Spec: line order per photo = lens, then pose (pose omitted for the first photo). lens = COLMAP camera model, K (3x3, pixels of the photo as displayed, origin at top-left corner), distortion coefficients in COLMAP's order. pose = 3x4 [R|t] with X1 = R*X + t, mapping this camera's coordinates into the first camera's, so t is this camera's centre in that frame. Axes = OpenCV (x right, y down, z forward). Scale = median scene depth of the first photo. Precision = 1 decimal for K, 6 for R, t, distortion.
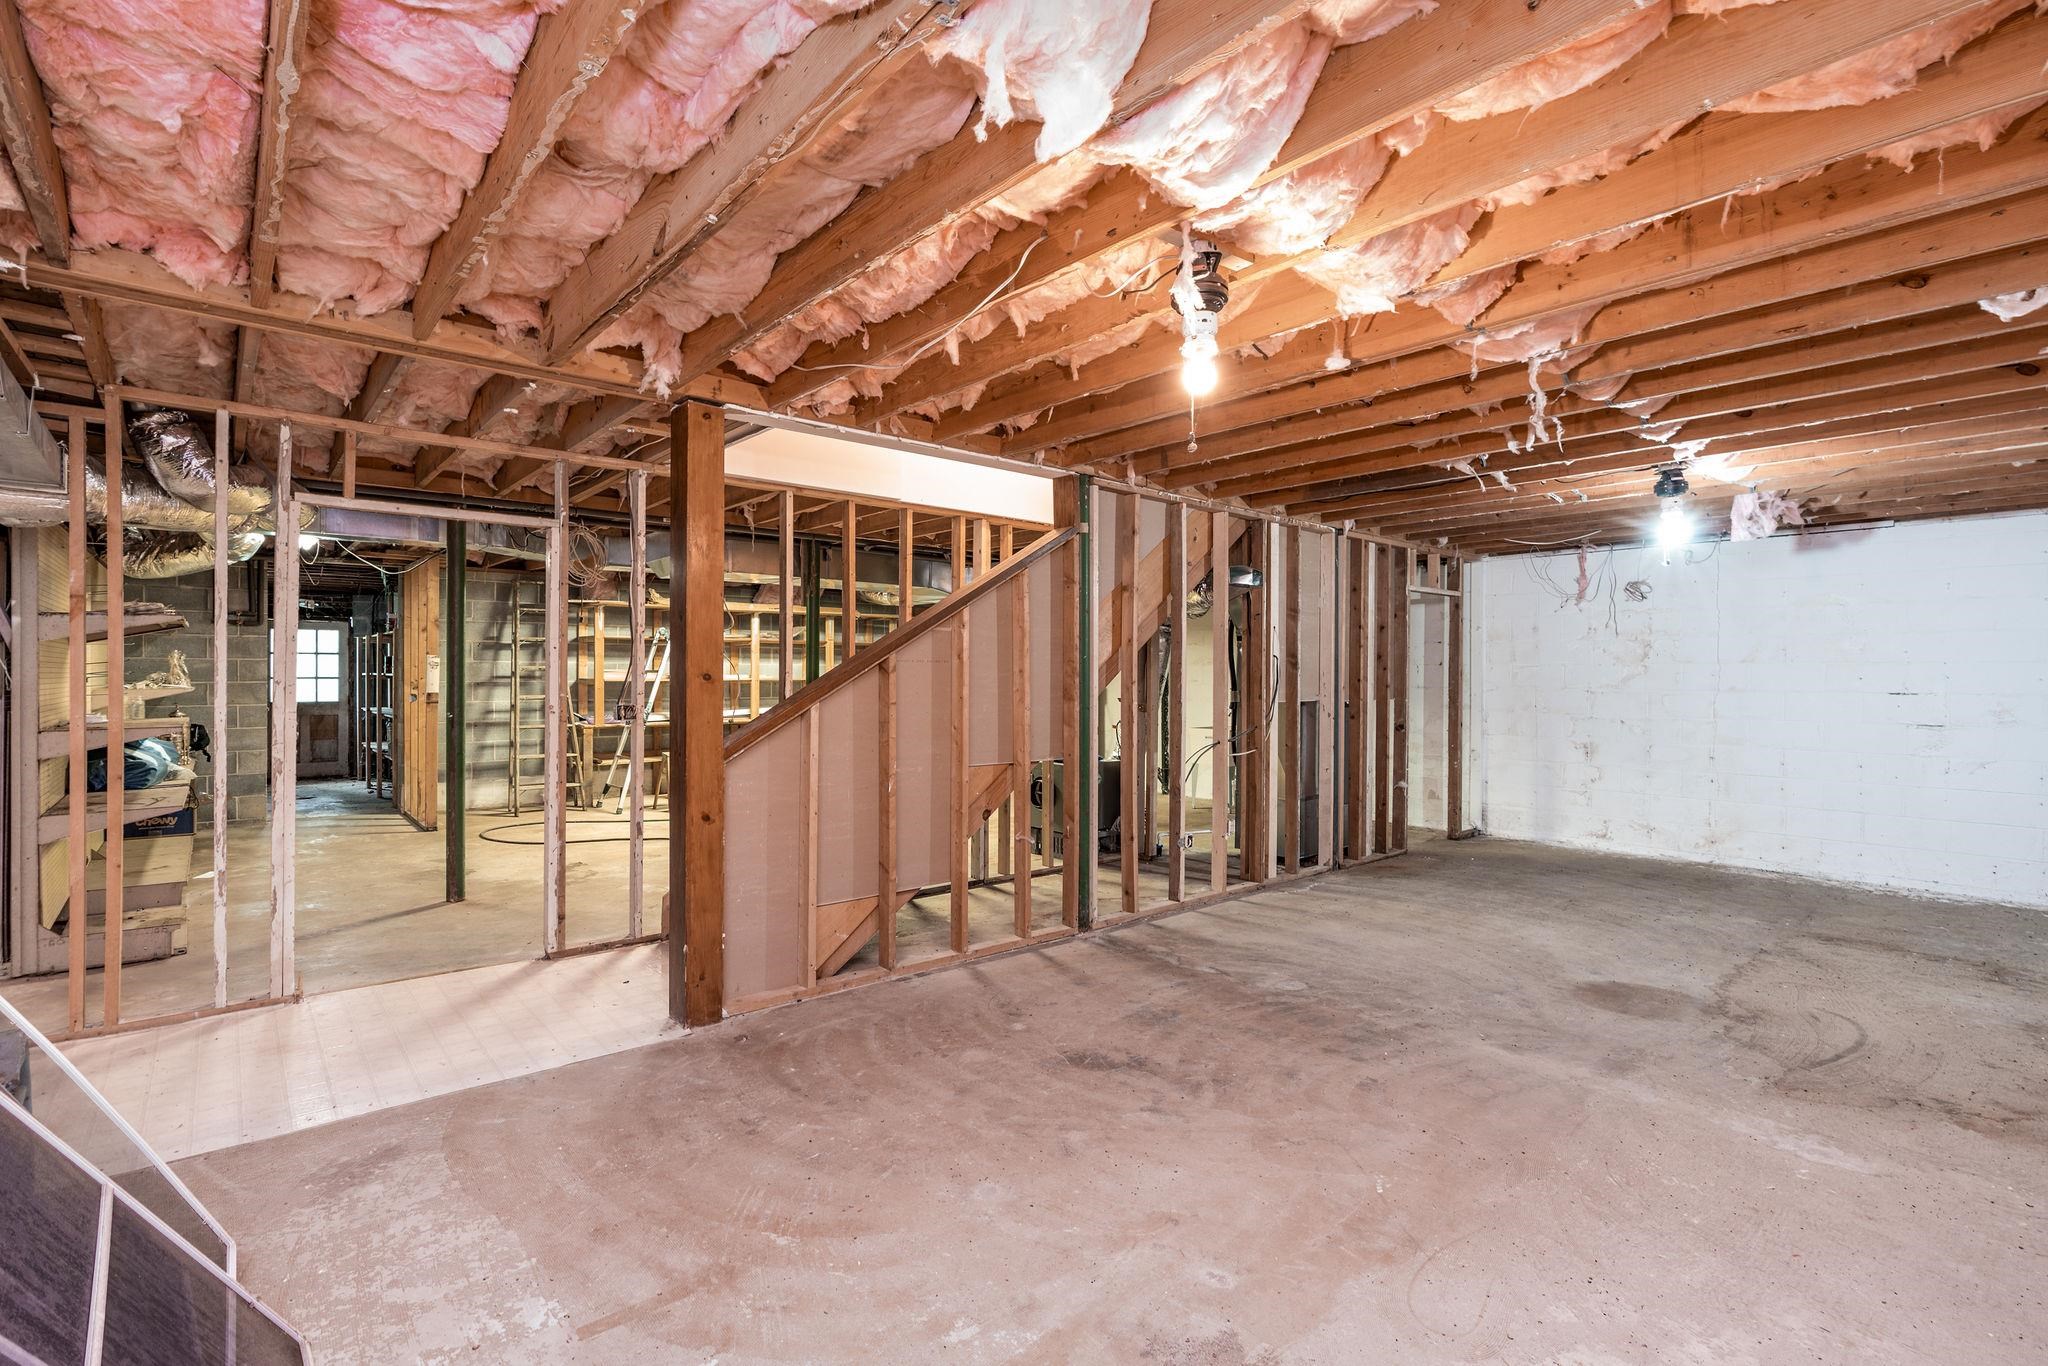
lens RADIAL K [[930.3, 0, 1020.9], [0, 930.3, 676.1], [0, 0, 1]] dist [-0.018929, 0.003451]
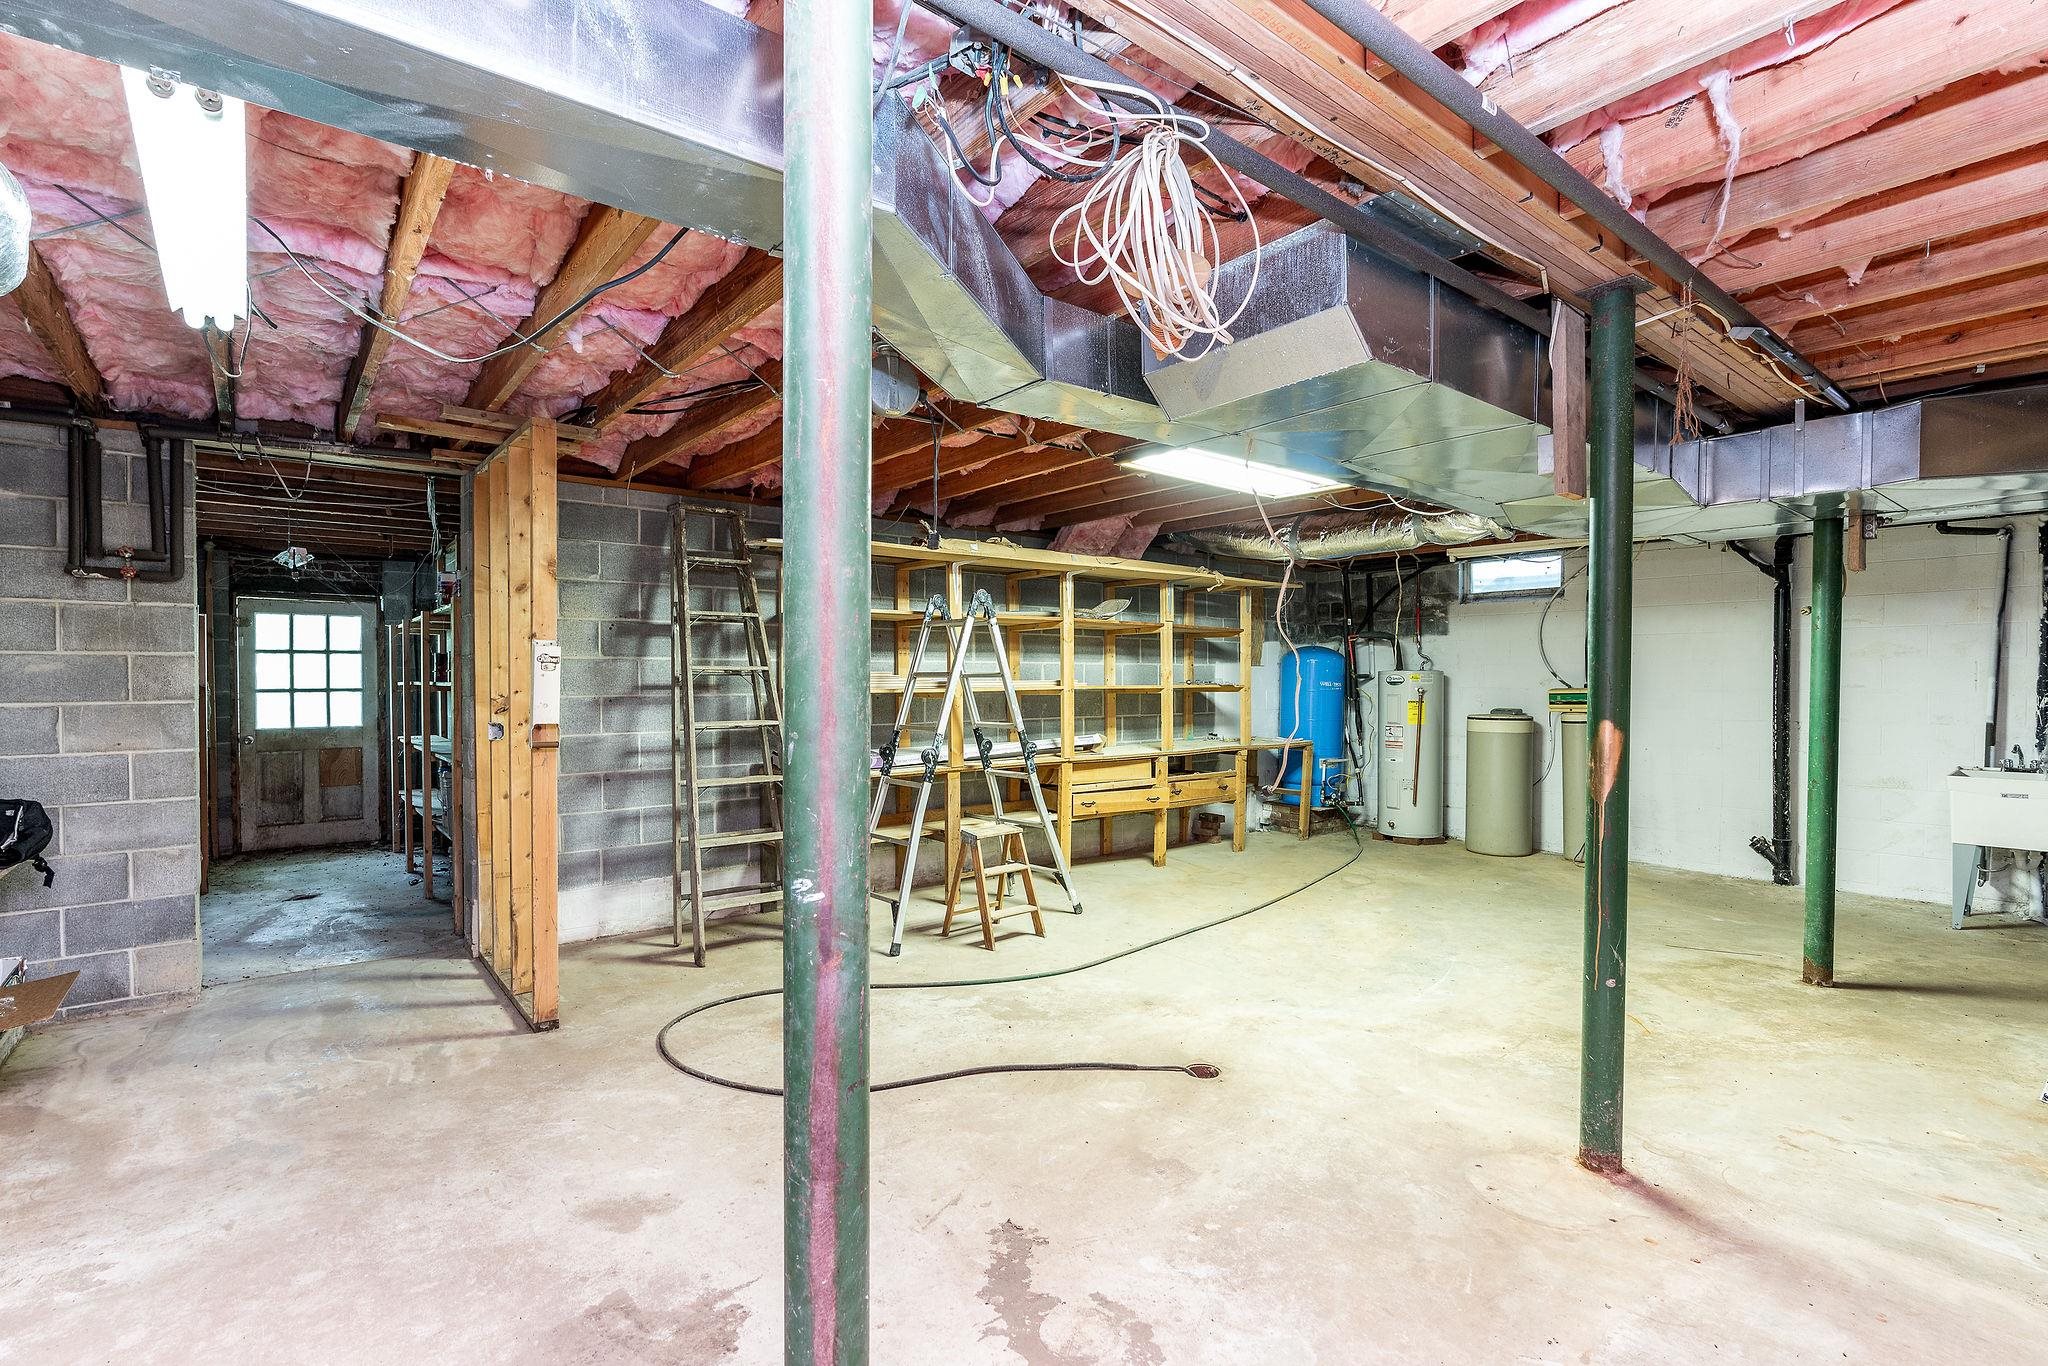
lens RADIAL K [[930.3, 0, 1023.9], [0, 930.3, 688.9], [0, 0, 1]] dist [-0.018929, 0.003451]
pose [[0.999569, -0.007095, -0.028482, -0.298508], [0.007365, 0.999929, 0.009391, -0.001335], [0.028413, -0.009596, 0.999550, 0.423945]]
